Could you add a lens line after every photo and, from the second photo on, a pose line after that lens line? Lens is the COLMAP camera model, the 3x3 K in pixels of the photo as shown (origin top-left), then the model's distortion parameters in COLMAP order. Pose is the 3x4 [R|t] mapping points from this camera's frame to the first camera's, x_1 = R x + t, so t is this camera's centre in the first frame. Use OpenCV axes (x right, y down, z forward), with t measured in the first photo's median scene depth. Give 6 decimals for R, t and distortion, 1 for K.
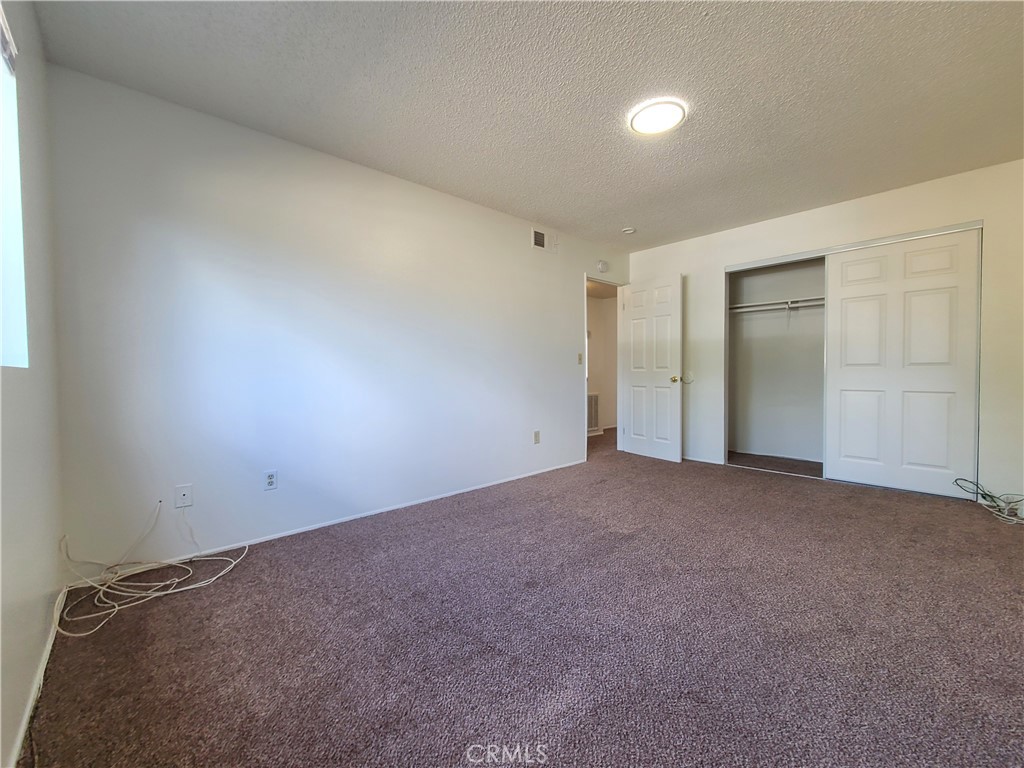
lens RADIAL K [[429.3, 0, 511.3], [0, 429.3, 381.9], [0, 0, 1]] dist [-0.000239, -0.000870]
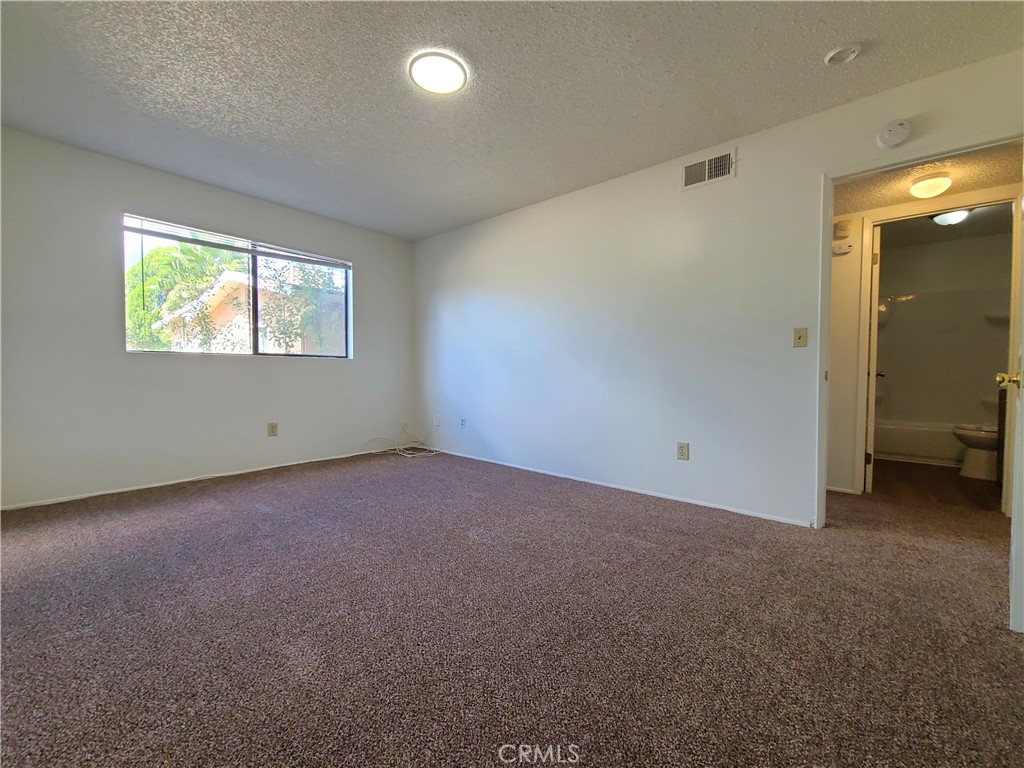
lens RADIAL K [[429.3, 0, 511.3], [0, 429.3, 381.9], [0, 0, 1]] dist [-0.000239, -0.000870]
pose [[0.120230, 0.046391, -0.991662, 0.749664], [-0.029402, 0.998636, 0.043152, -0.011028], [0.992311, 0.023969, 0.121430, 0.626799]]
